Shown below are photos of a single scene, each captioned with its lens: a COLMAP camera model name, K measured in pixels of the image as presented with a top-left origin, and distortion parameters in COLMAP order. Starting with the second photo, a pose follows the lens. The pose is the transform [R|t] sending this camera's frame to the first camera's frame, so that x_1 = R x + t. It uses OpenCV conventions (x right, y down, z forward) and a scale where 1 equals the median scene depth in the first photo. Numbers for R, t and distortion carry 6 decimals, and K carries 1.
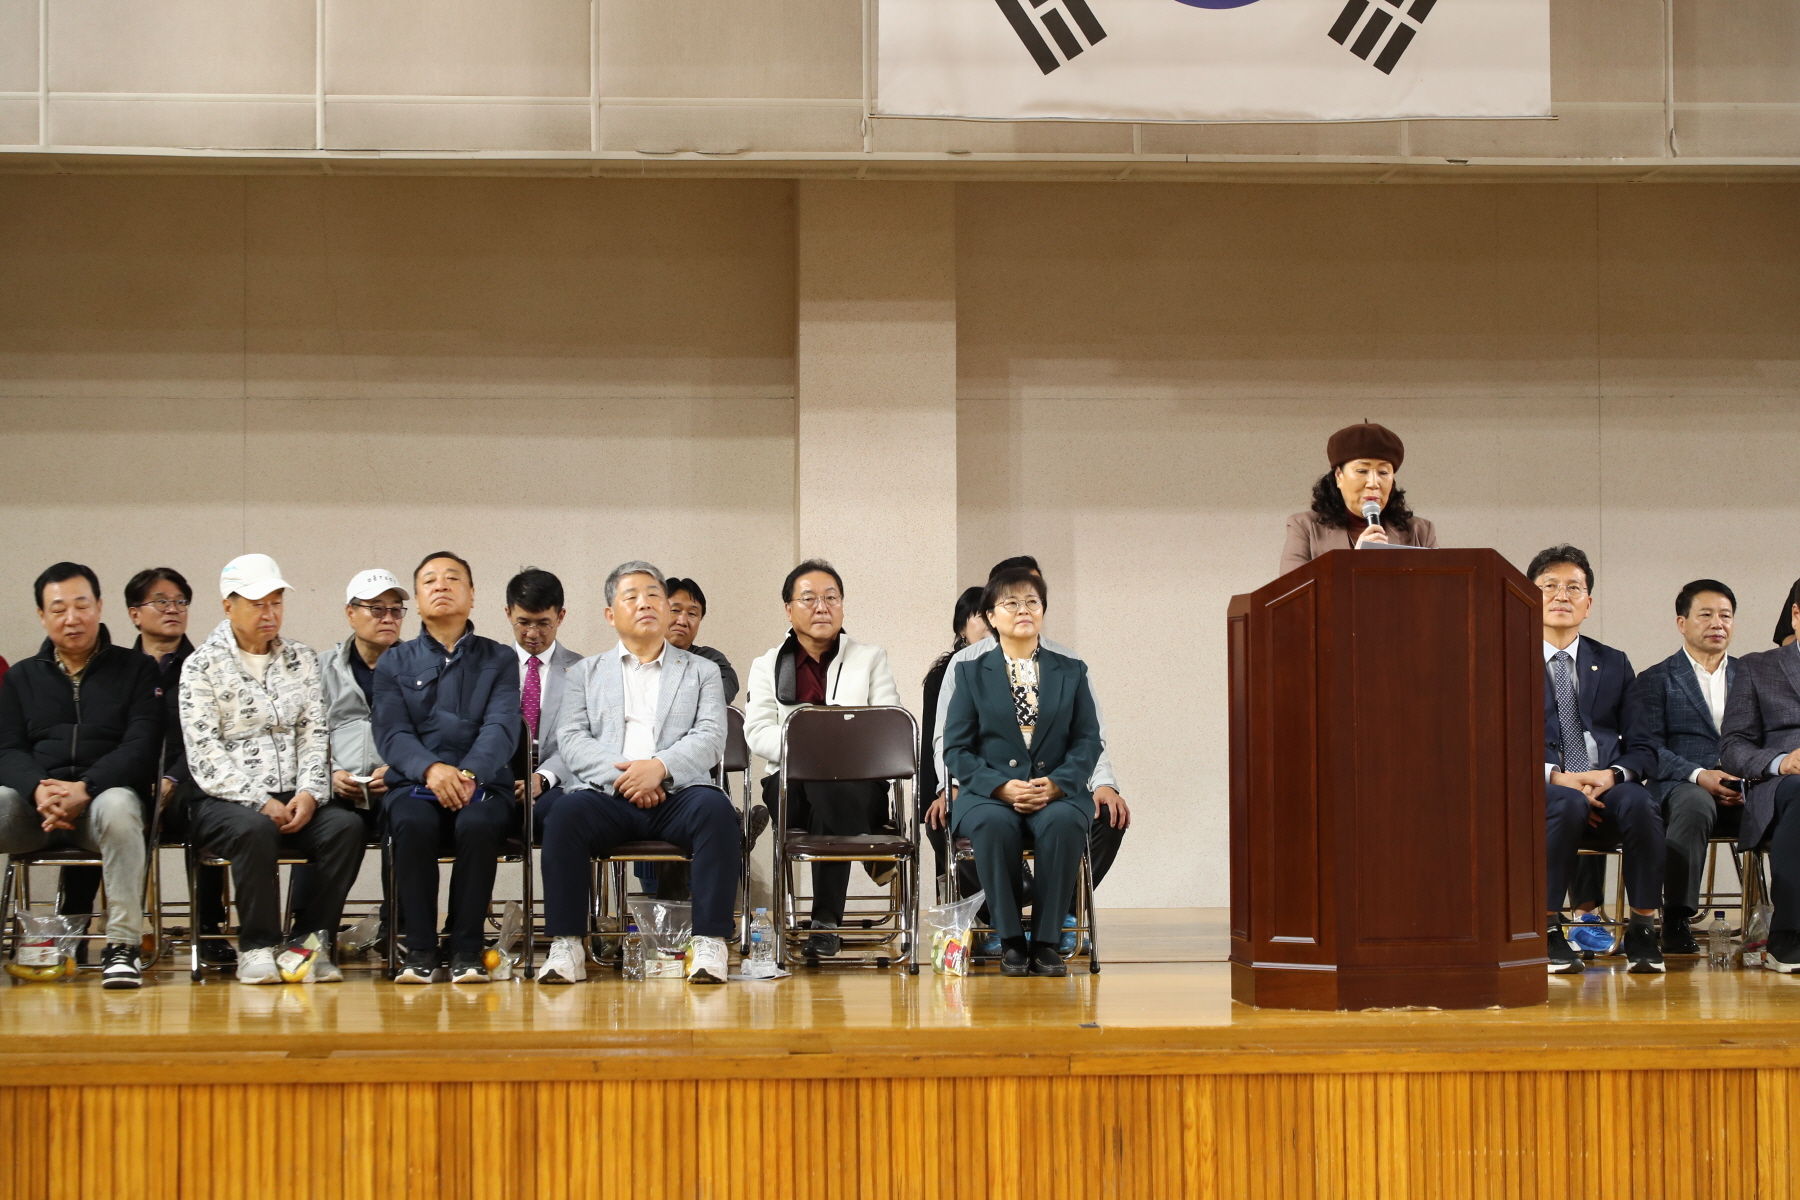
lens RADIAL K [[3970.8, 0, 896.0], [0, 3970.8, 604.6], [0, 0, 1]] dist [0.050758, -0.323843]
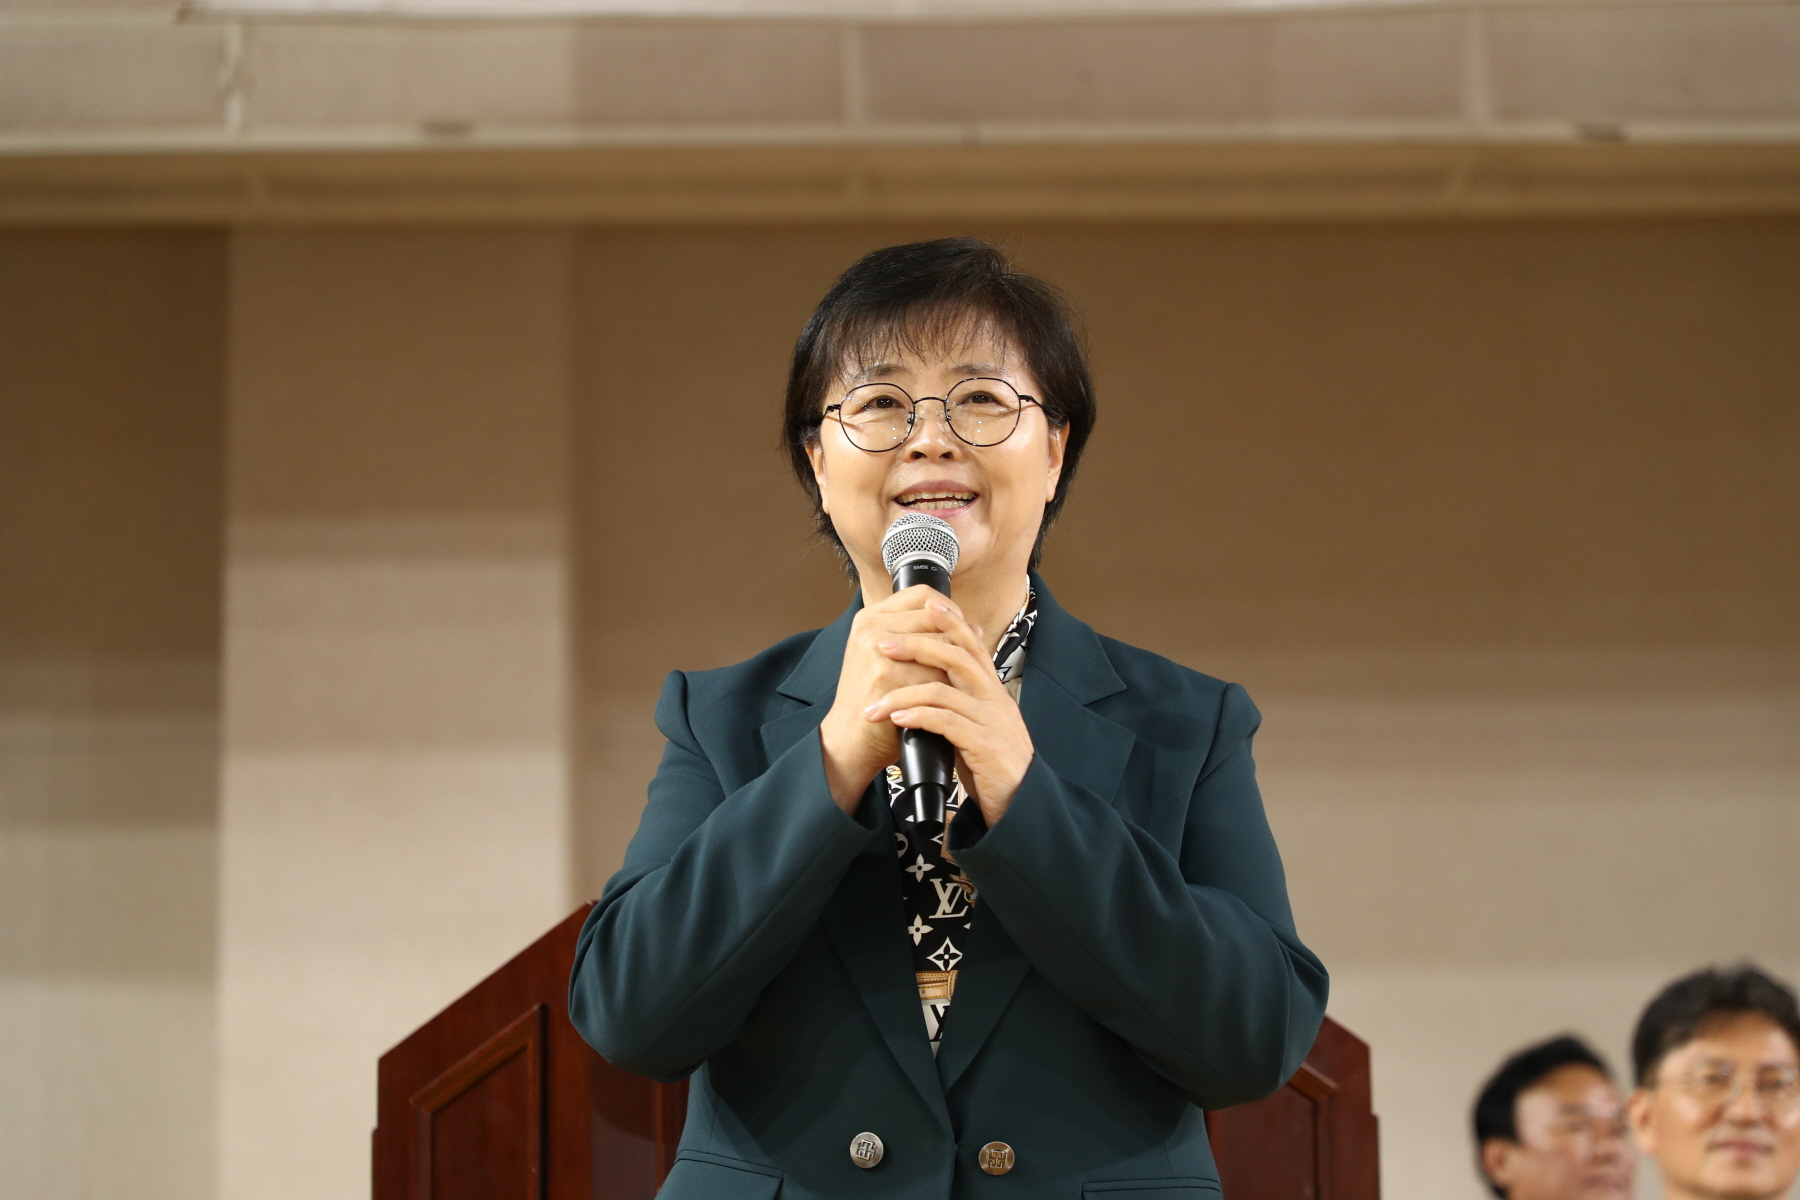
lens RADIAL K [[5210.6, 0, 897.8], [0, 5210.6, 598.0], [0, 0, 1]] dist [0.059511, -0.467776]
pose [[0.997092, -0.014067, -0.074902, 0.109325], [0.004886, 0.992596, -0.121363, 0.007614], [0.076055, 0.120644, 0.989778, 0.448690]]
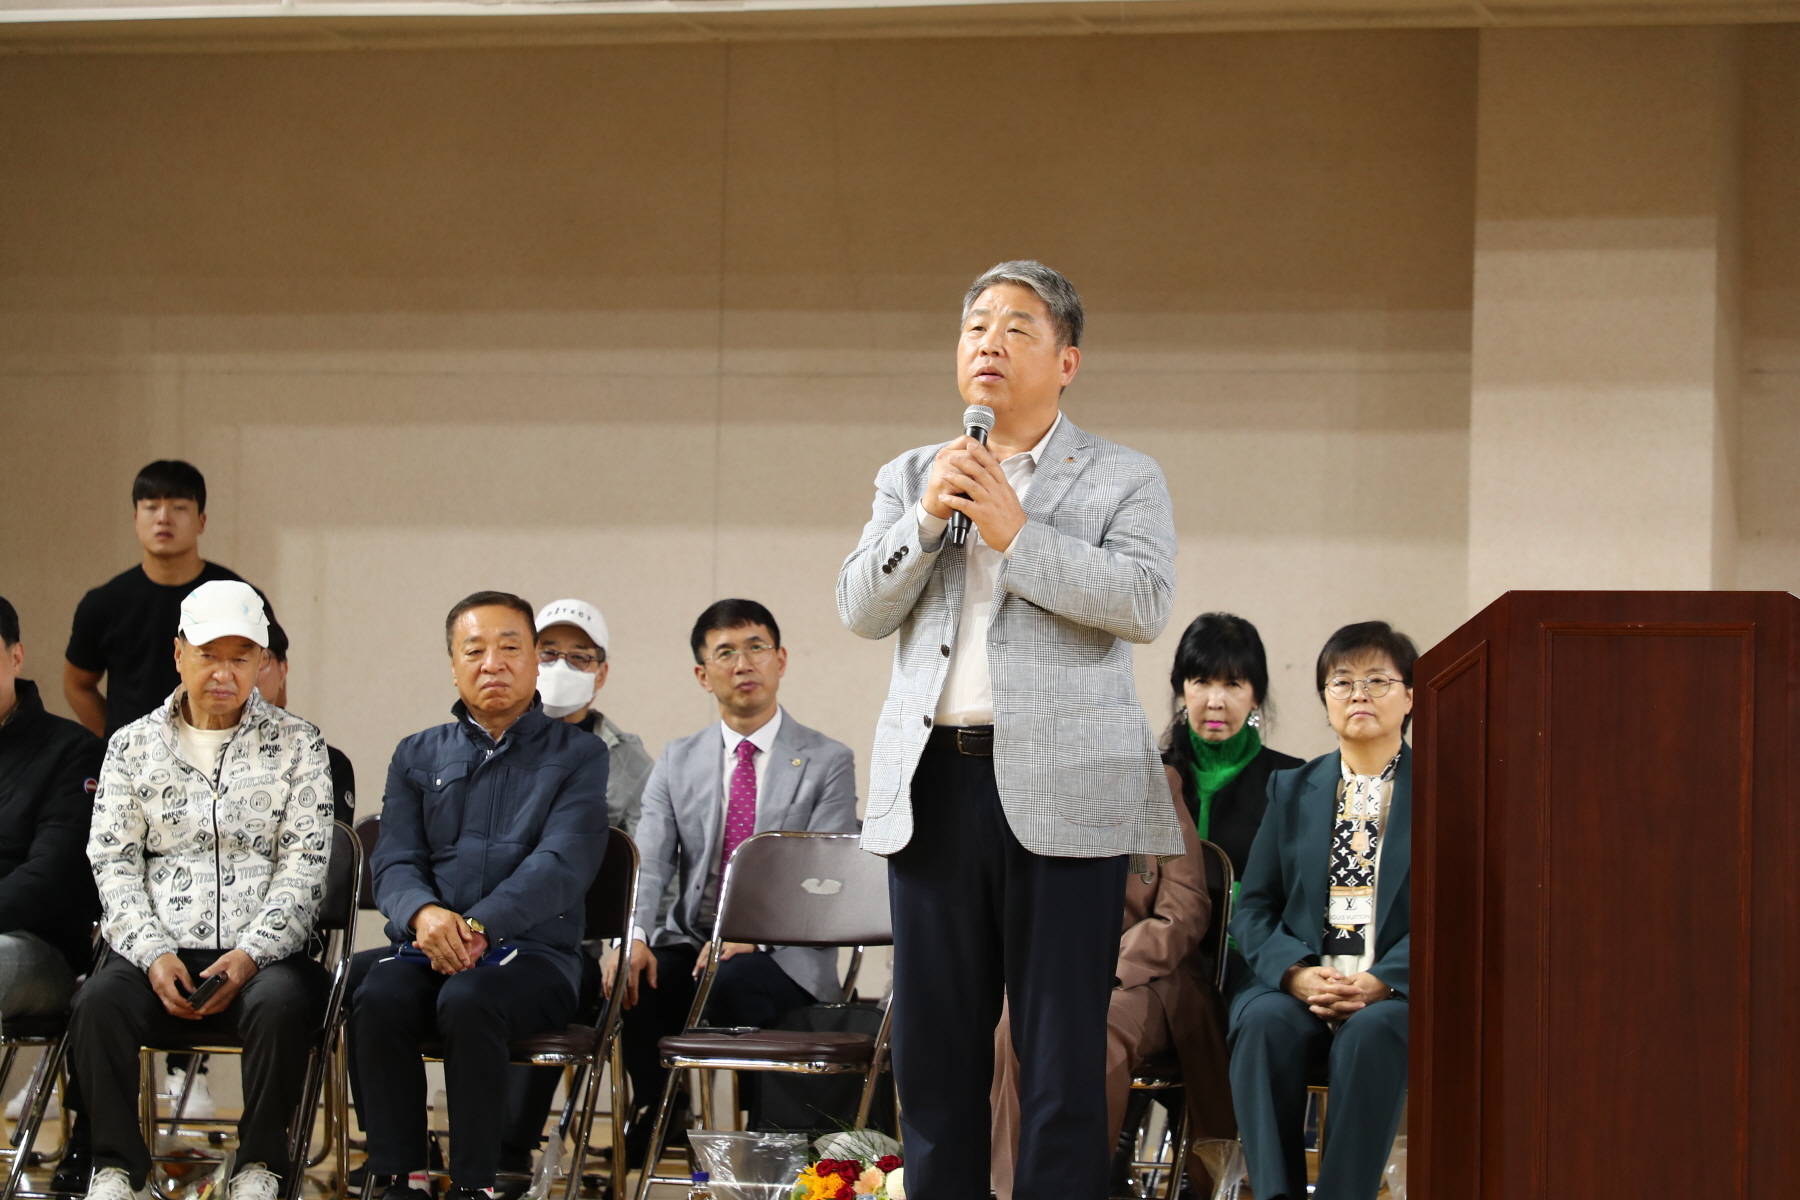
lens RADIAL K [[5210.6, 0, 897.8], [0, 5210.6, 598.0], [0, 0, 1]] dist [0.059511, -0.467776]
pose [[0.940274, 0.011015, -0.340240, 0.197309], [-0.017853, 0.999697, -0.016972, 0.001999], [0.339950, 0.022033, 0.940185, 0.181399]]
